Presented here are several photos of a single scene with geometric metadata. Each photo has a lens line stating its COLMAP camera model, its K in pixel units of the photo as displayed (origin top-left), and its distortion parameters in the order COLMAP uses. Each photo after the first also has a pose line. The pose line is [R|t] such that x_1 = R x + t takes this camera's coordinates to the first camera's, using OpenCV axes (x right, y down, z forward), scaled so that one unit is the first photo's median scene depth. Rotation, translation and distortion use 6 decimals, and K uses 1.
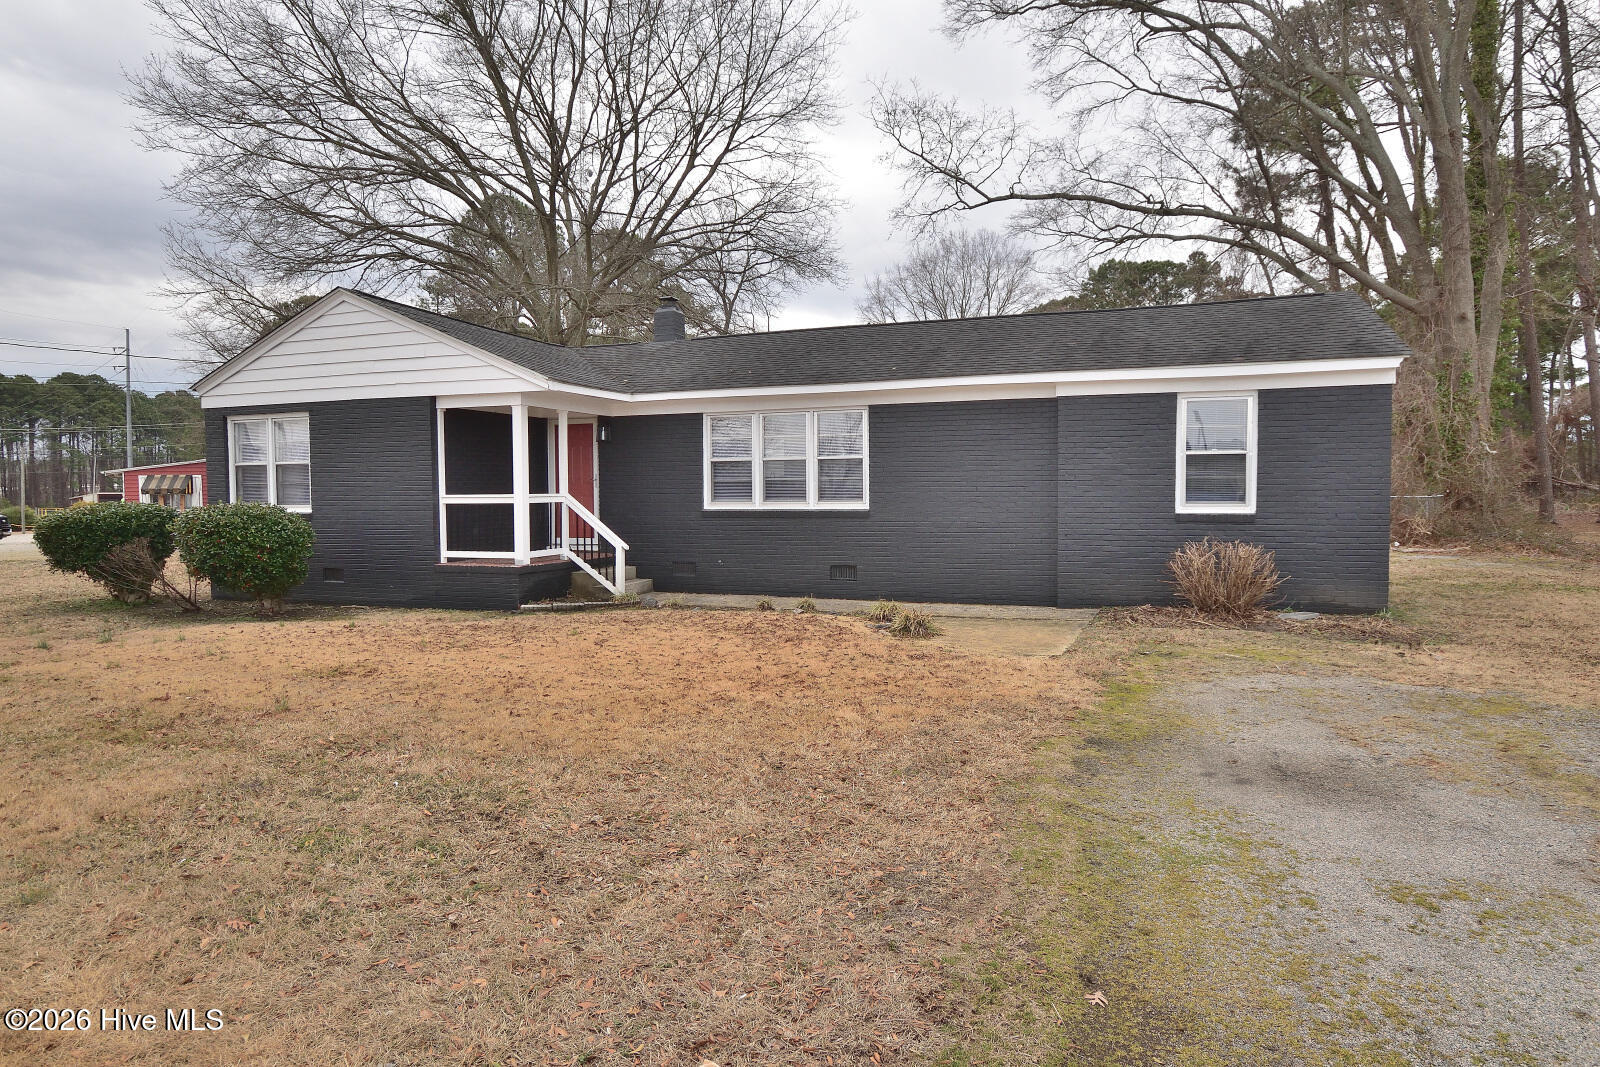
lens RADIAL K [[938.2, 0, 798.5], [0, 938.2, 532.5], [0, 0, 1]] dist [-0.000751, -0.003613]
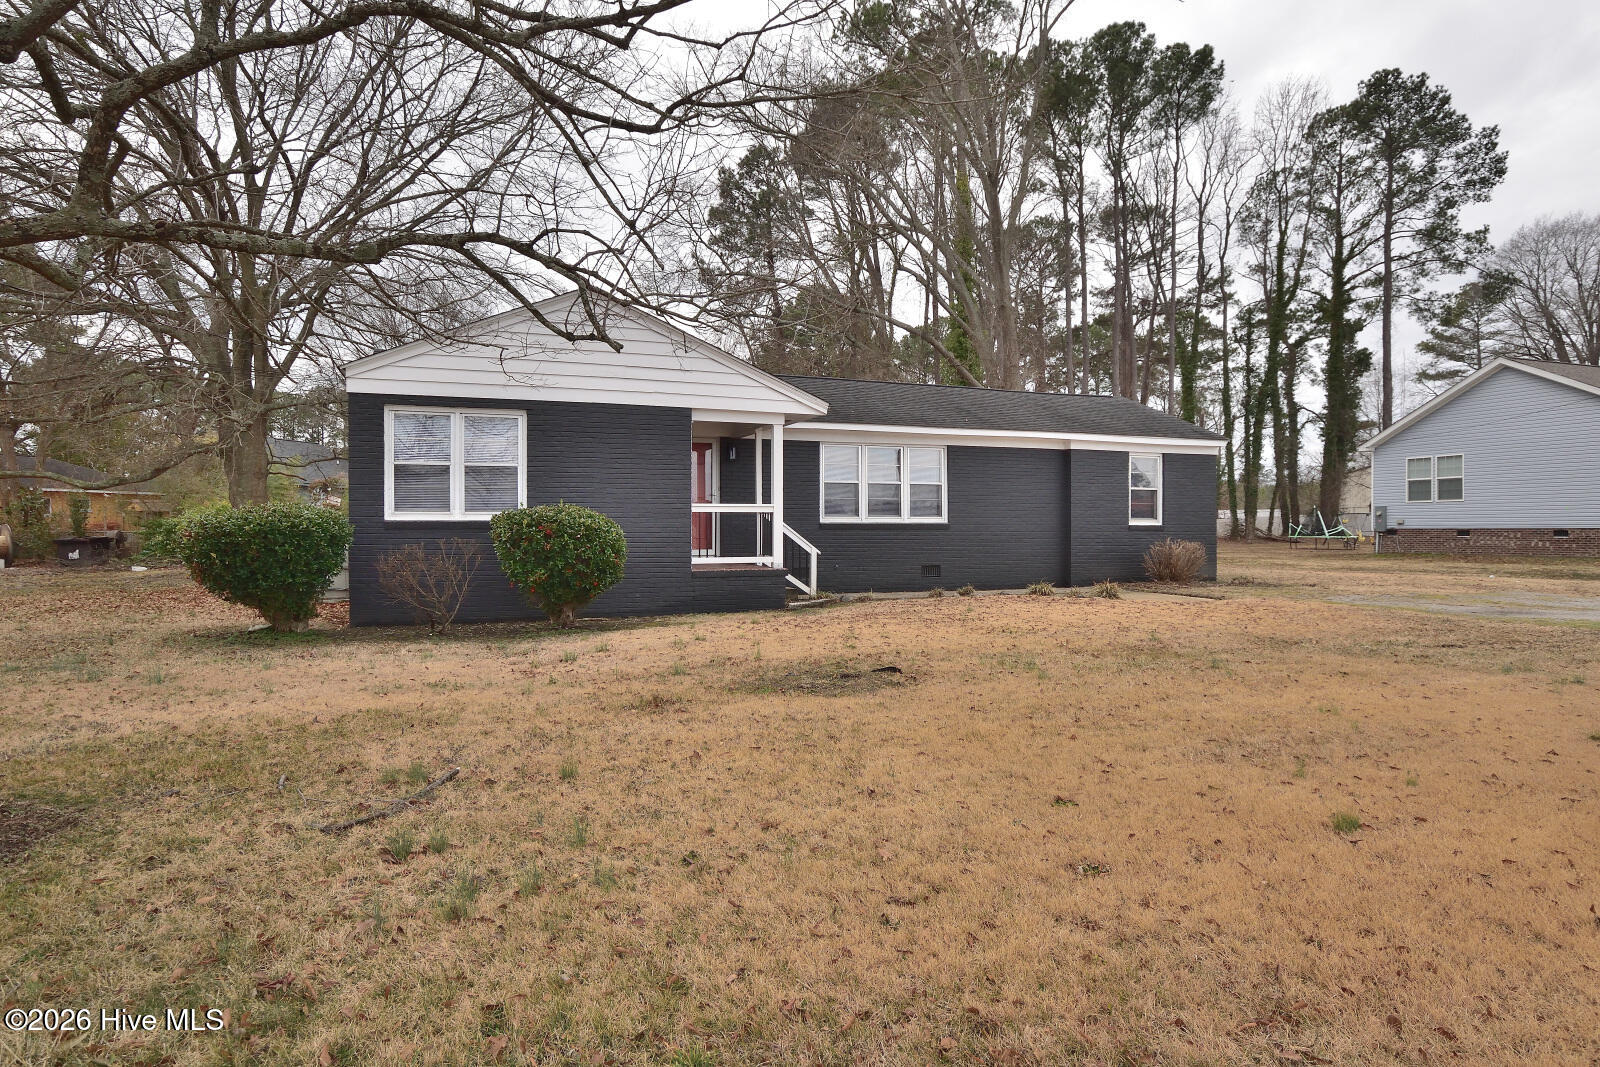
lens RADIAL K [[938.2, 0, 793.3], [0, 938.2, 538.4], [0, 0, 1]] dist [-0.000751, -0.003613]
pose [[0.747192, 0.001303, 0.664607, -0.951462], [0.024933, 0.999239, -0.029990, 0.030930], [-0.664141, 0.038979, 0.746591, 0.146675]]
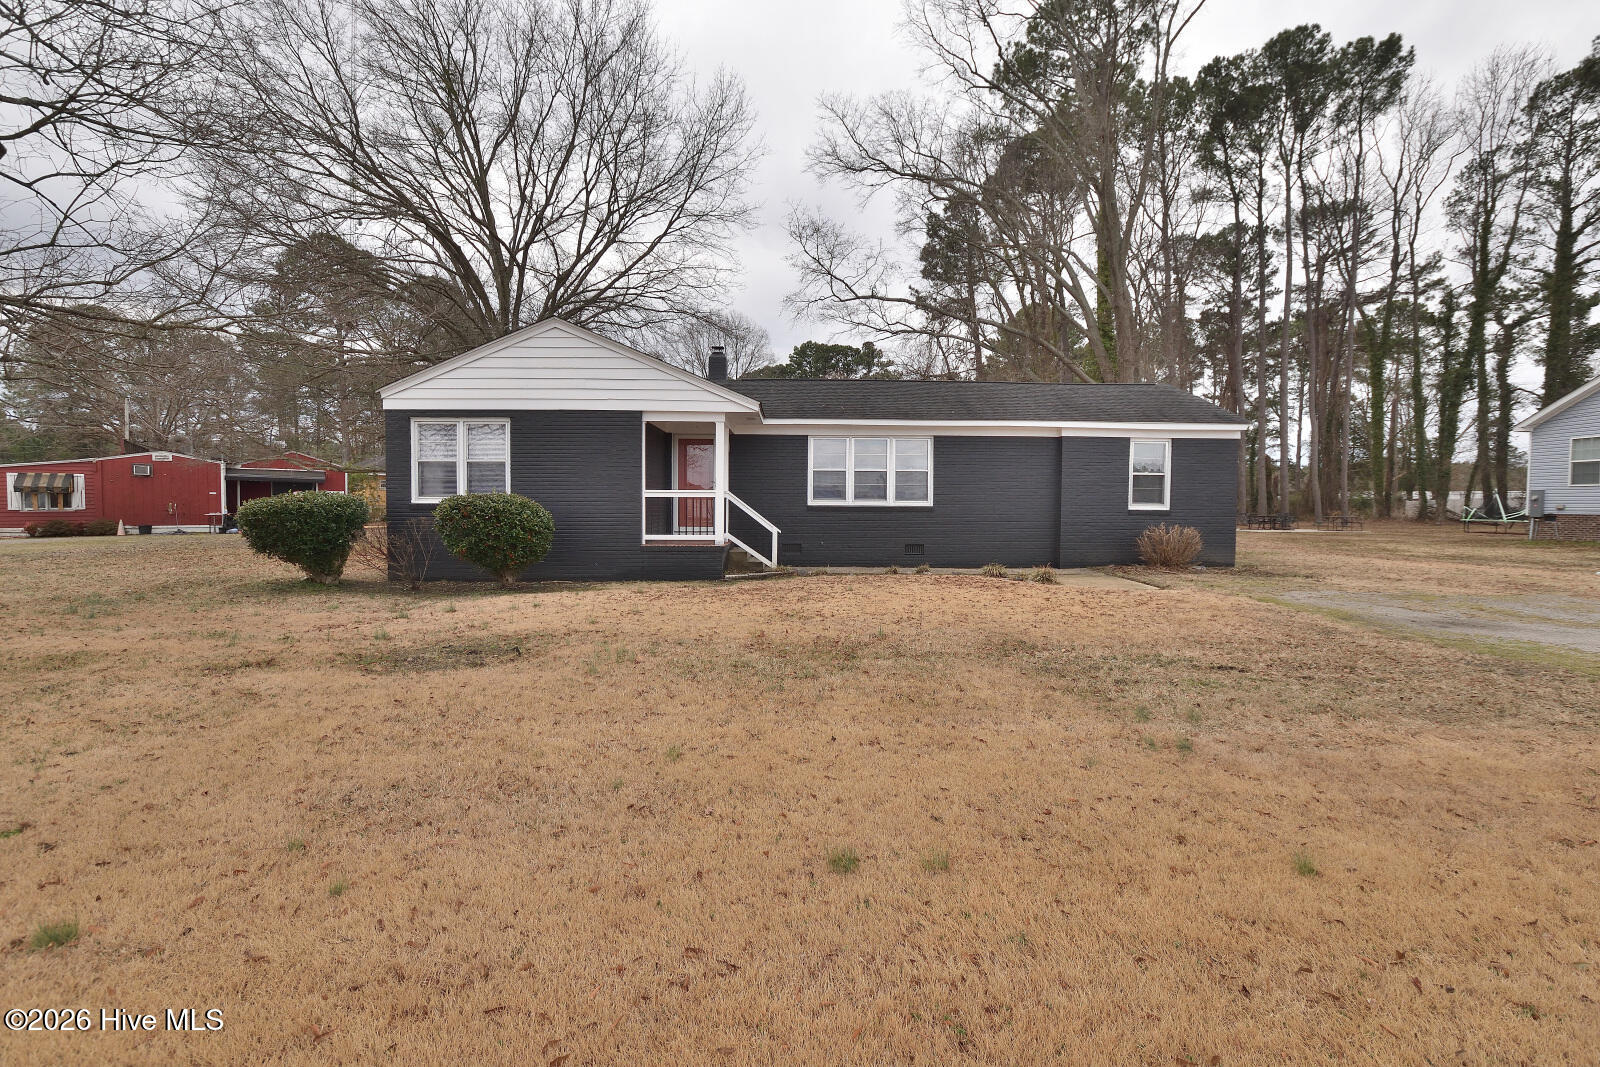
lens RADIAL K [[716.8, 0, 795.1], [0, 716.8, 535.4], [0, 0, 1]] dist [-0.026324, 0.005260]
pose [[0.929475, -0.001590, 0.368881, -0.527935], [0.002342, 0.999996, -0.001589, 0.021971], [-0.368877, 0.002341, 0.929475, 0.032767]]
